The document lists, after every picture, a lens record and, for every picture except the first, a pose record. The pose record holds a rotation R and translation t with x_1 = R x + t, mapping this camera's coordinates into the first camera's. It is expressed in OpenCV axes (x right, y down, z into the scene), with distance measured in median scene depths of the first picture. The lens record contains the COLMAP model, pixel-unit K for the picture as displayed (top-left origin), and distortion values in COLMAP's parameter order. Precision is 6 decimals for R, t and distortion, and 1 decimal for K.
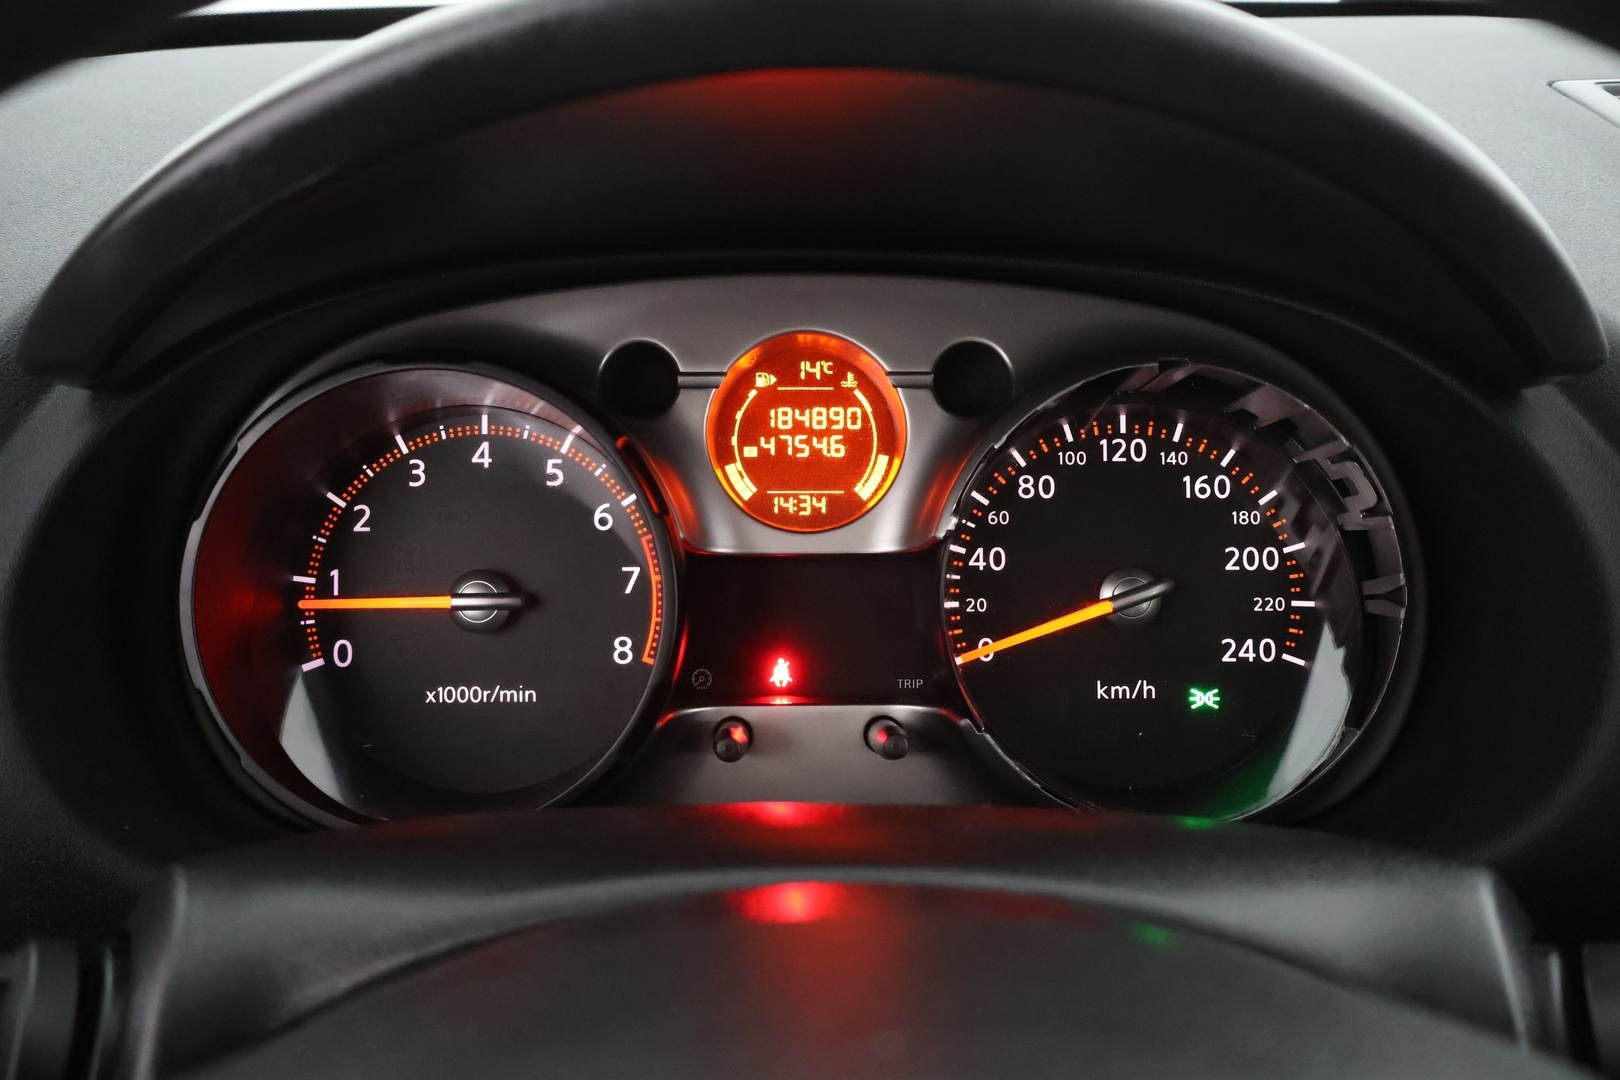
lens RADIAL K [[1474.6, 0, 810.0], [0, 1474.6, 540.0], [0, 0, 1]] dist [0.007392, 0.000808]
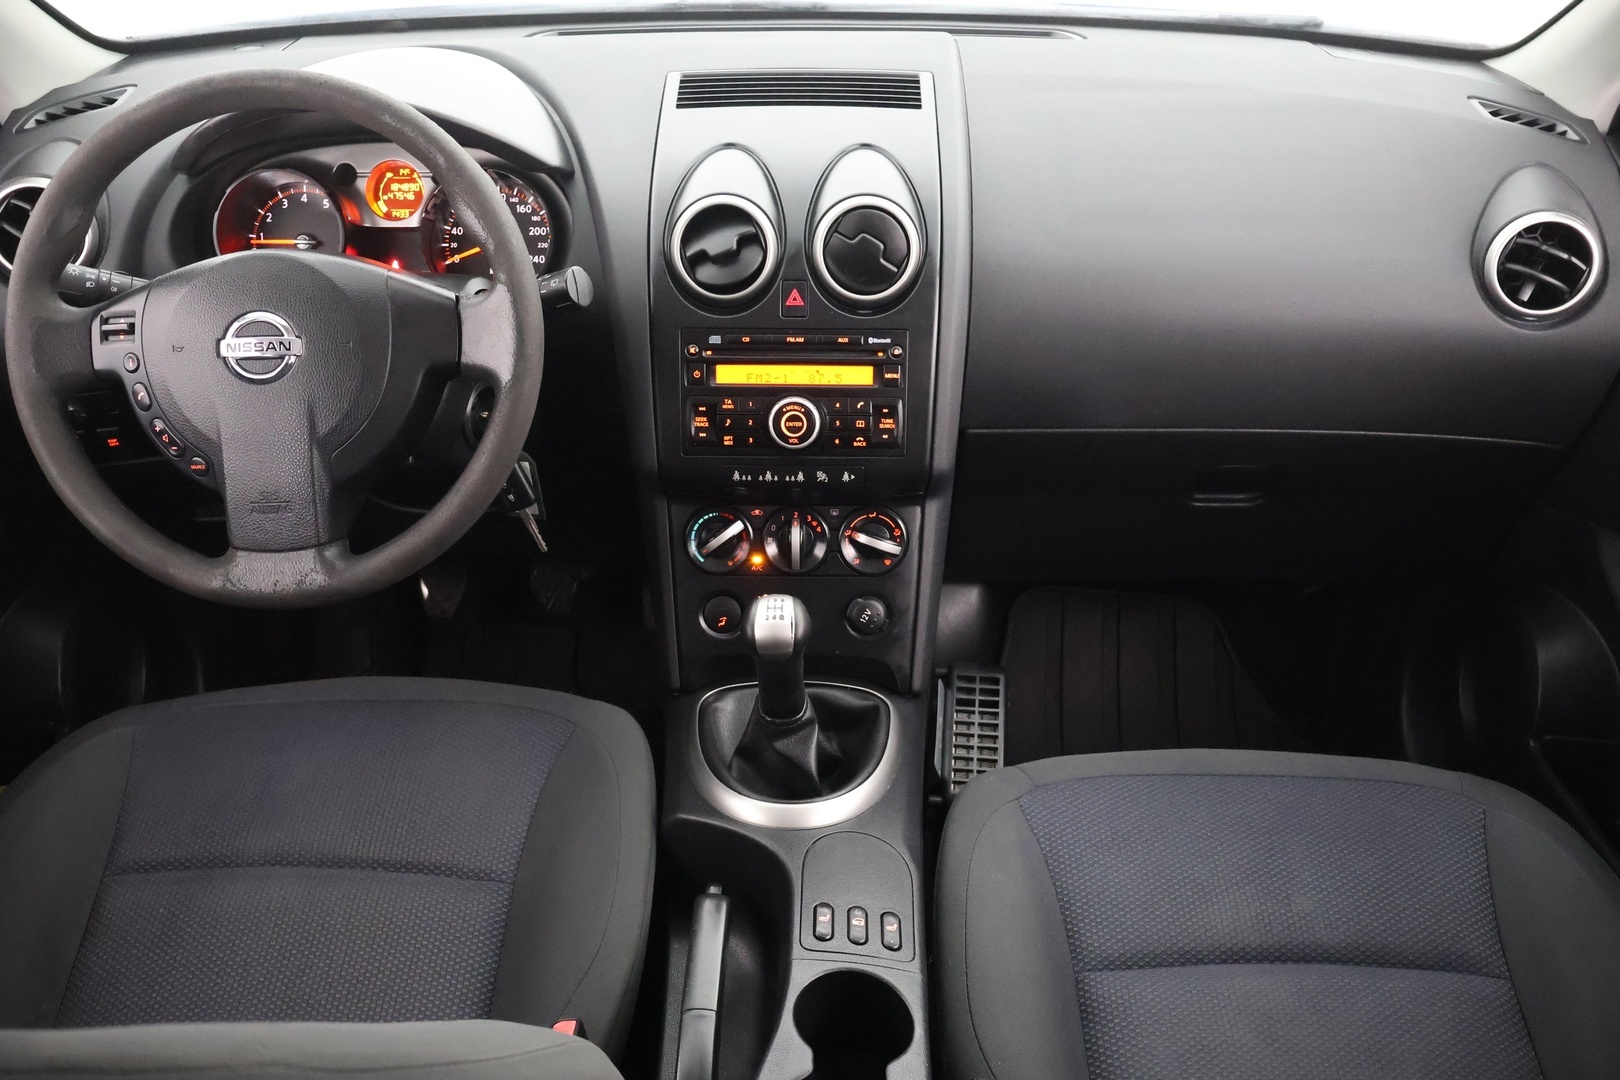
lens RADIAL K [[1347.3, 0, 810.0], [0, 1347.3, 540.0], [0, 0, 1]] dist [0.002340, 0.002795]
pose [[0.999861, 0.006971, -0.015124, 0.963152], [-0.004627, 0.988703, 0.149817, 0.242433], [0.015997, -0.149726, 0.988598, -2.086540]]
